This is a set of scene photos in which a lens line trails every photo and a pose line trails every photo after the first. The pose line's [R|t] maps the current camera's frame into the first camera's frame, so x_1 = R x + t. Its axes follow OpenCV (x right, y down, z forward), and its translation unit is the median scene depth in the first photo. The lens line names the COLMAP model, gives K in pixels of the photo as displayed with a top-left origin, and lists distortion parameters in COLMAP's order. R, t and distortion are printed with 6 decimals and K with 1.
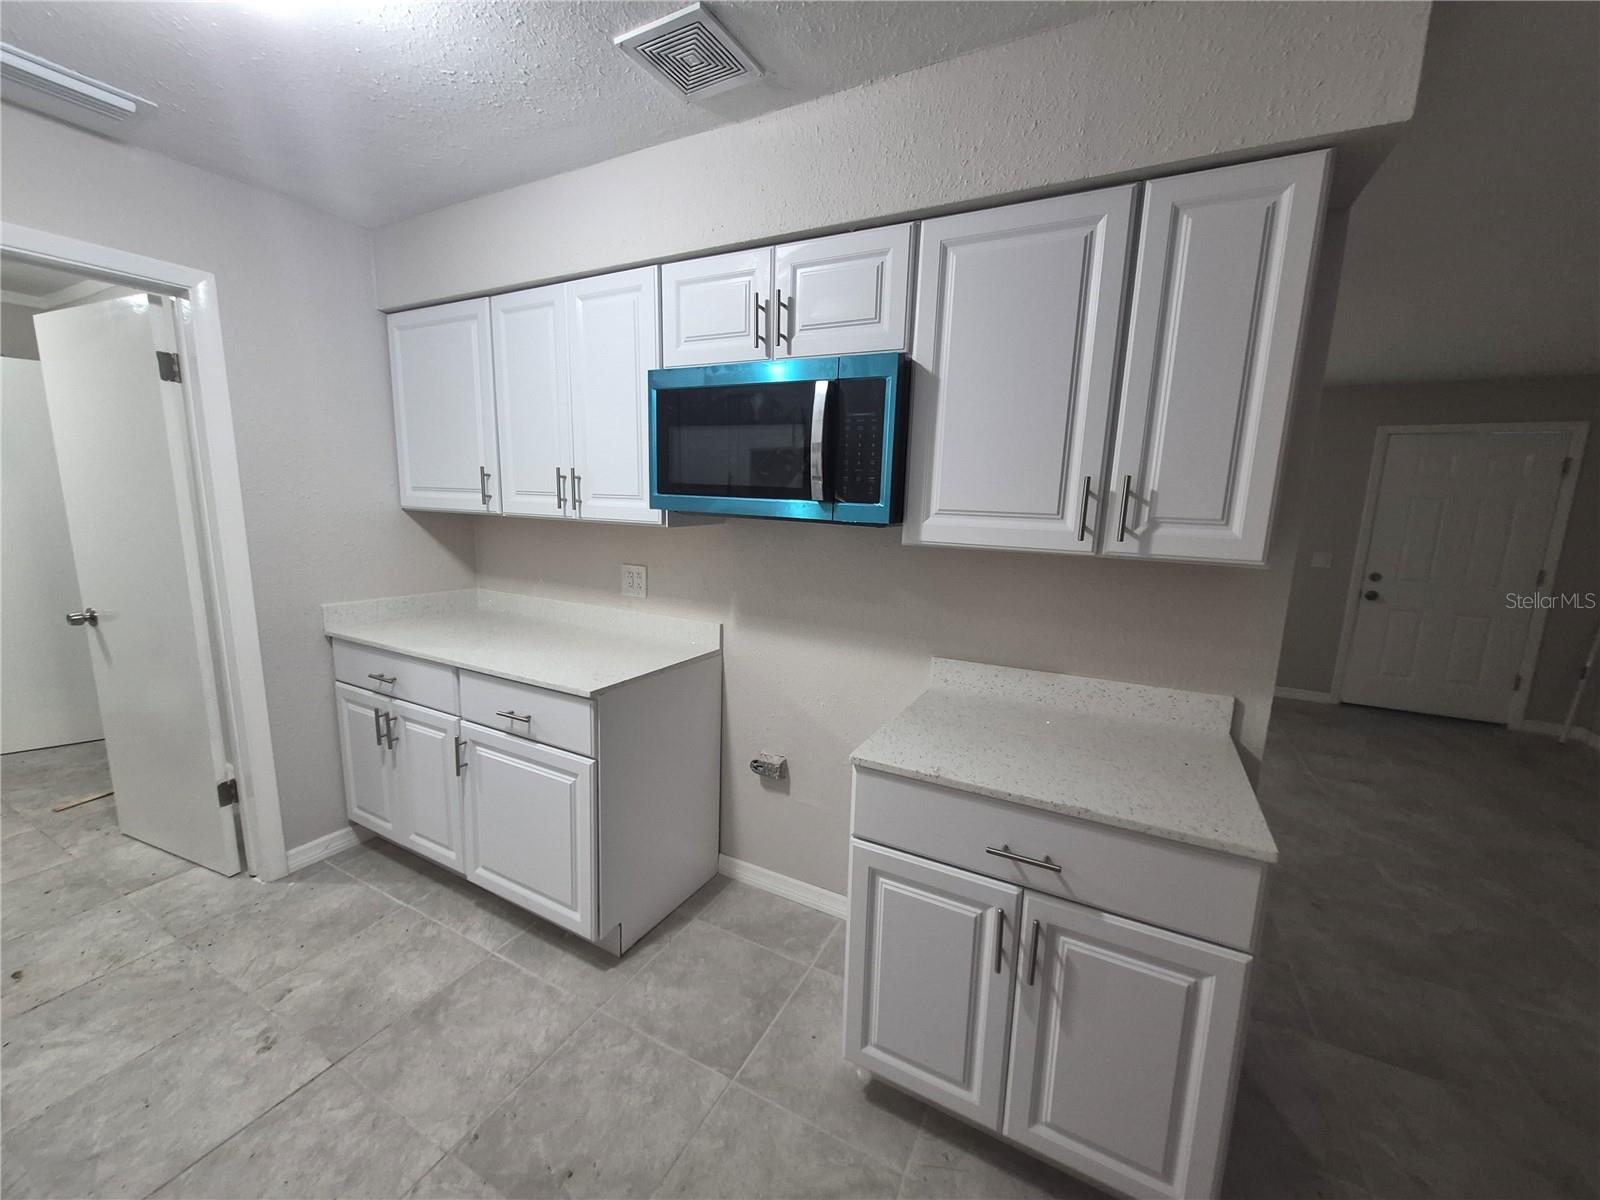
lens RADIAL K [[621.4, 0, 791.4], [0, 621.4, 605.2], [0, 0, 1]] dist [0.000256, -0.000330]
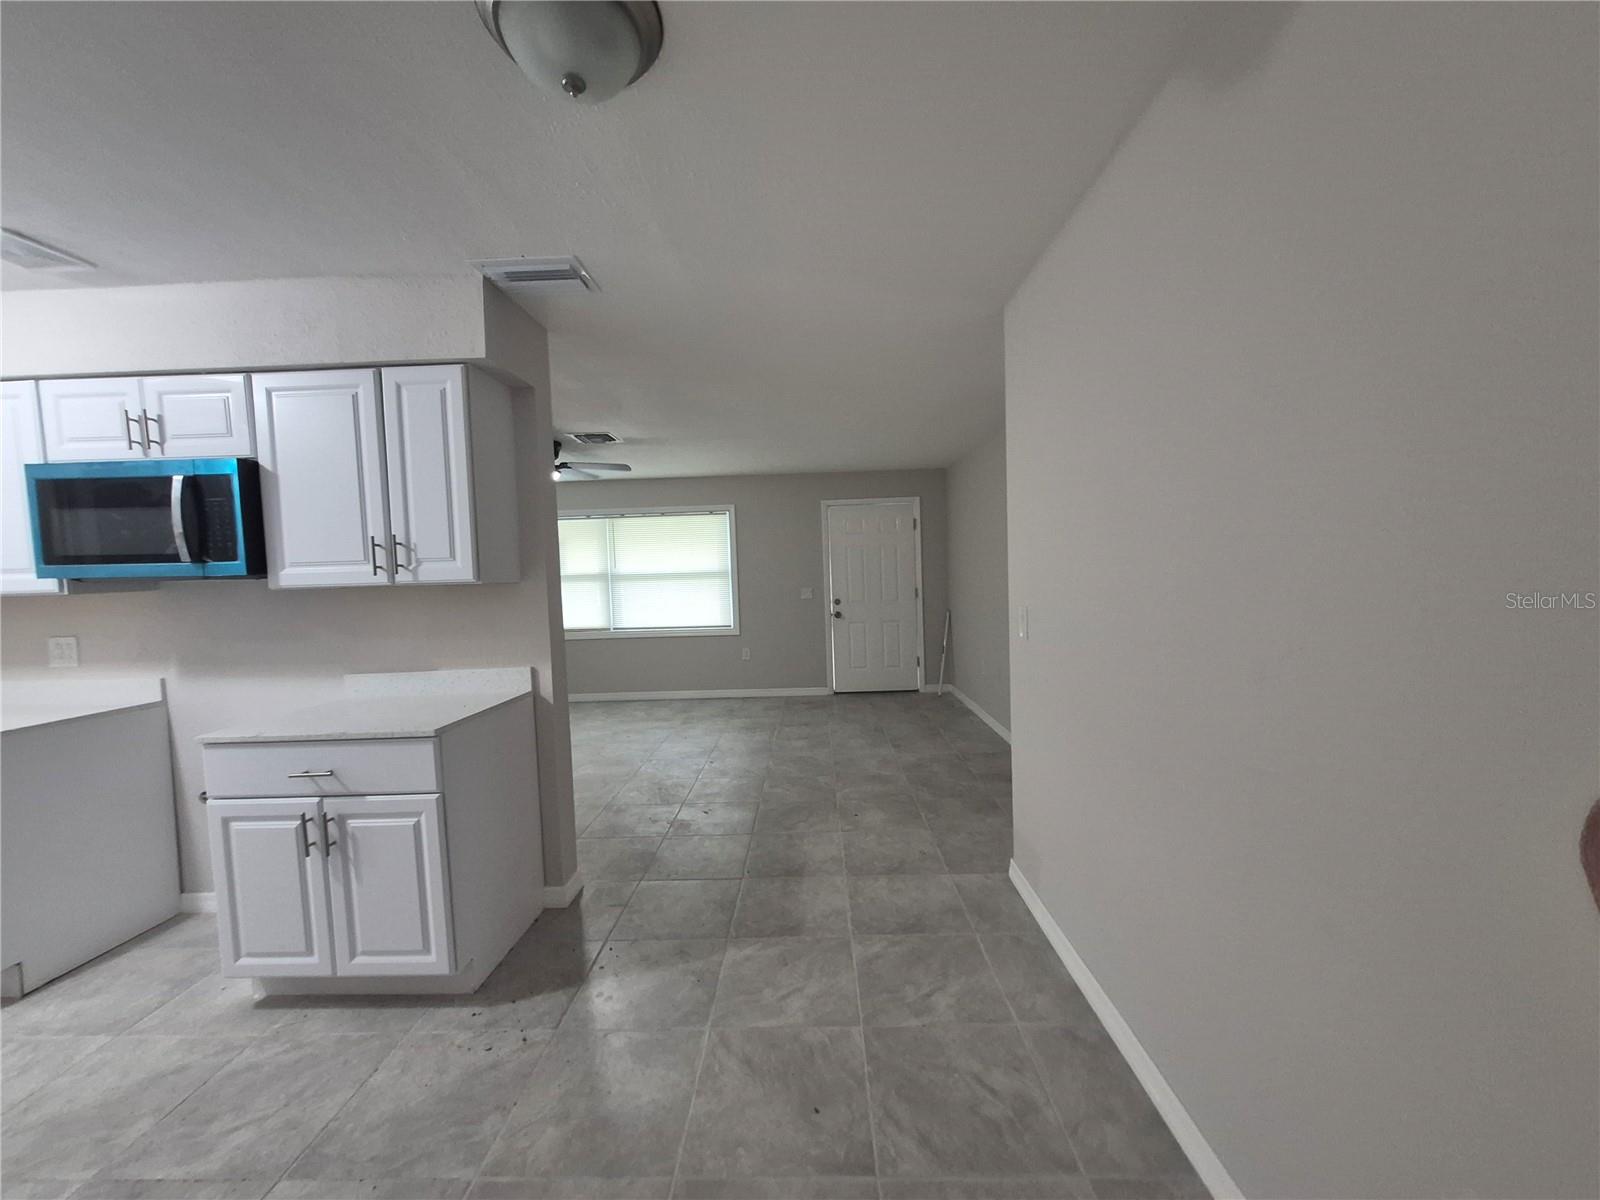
lens RADIAL K [[625.0, 0, 797.1], [0, 625.0, 604.4], [0, 0, 1]] dist [-0.002294, -0.000437]
pose [[0.891843, -0.082915, 0.444681, 0.591875], [0.134785, 0.987113, -0.086266, 0.209862], [-0.431798, 0.136872, 0.891525, -0.734946]]
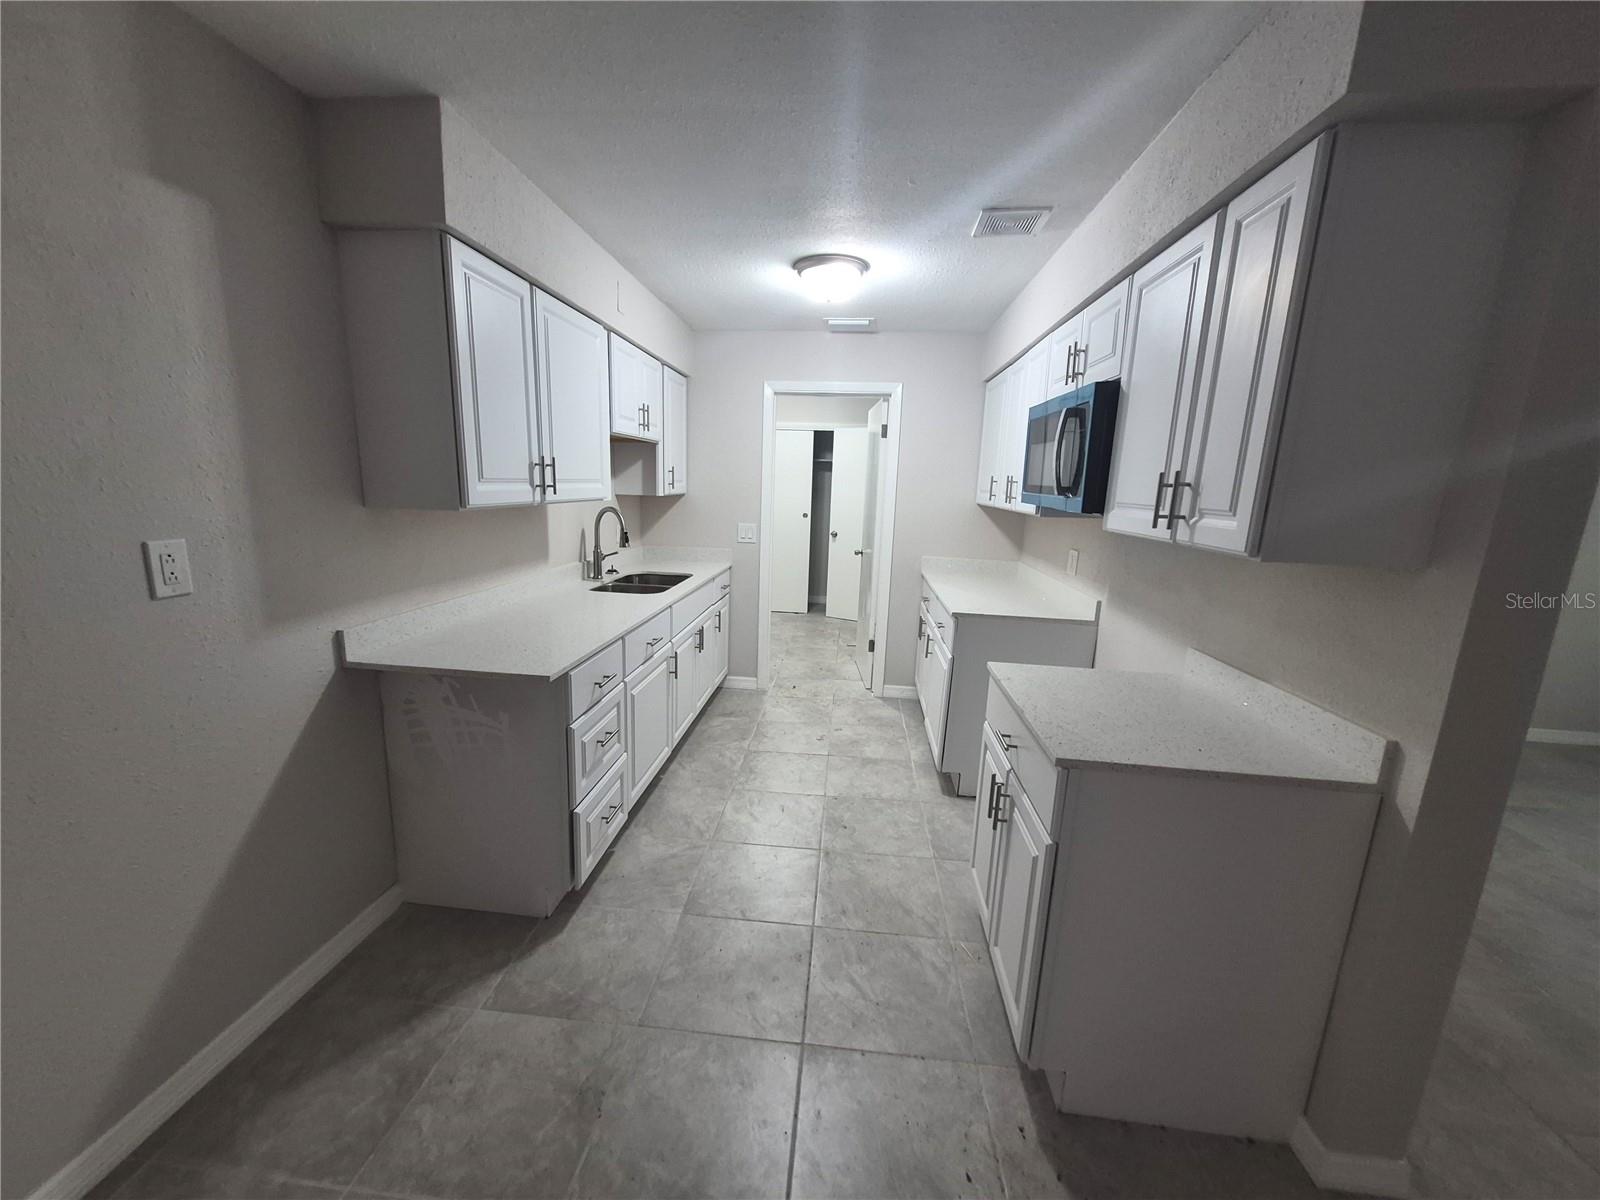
lens RADIAL K [[625.0, 0, 797.1], [0, 625.0, 604.4], [0, 0, 1]] dist [-0.002294, -0.000437]
pose [[0.388911, 0.164295, -0.906507, 1.065429], [-0.183051, 0.978132, 0.098743, 0.034591], [0.902907, 0.127535, 0.410481, -0.048441]]
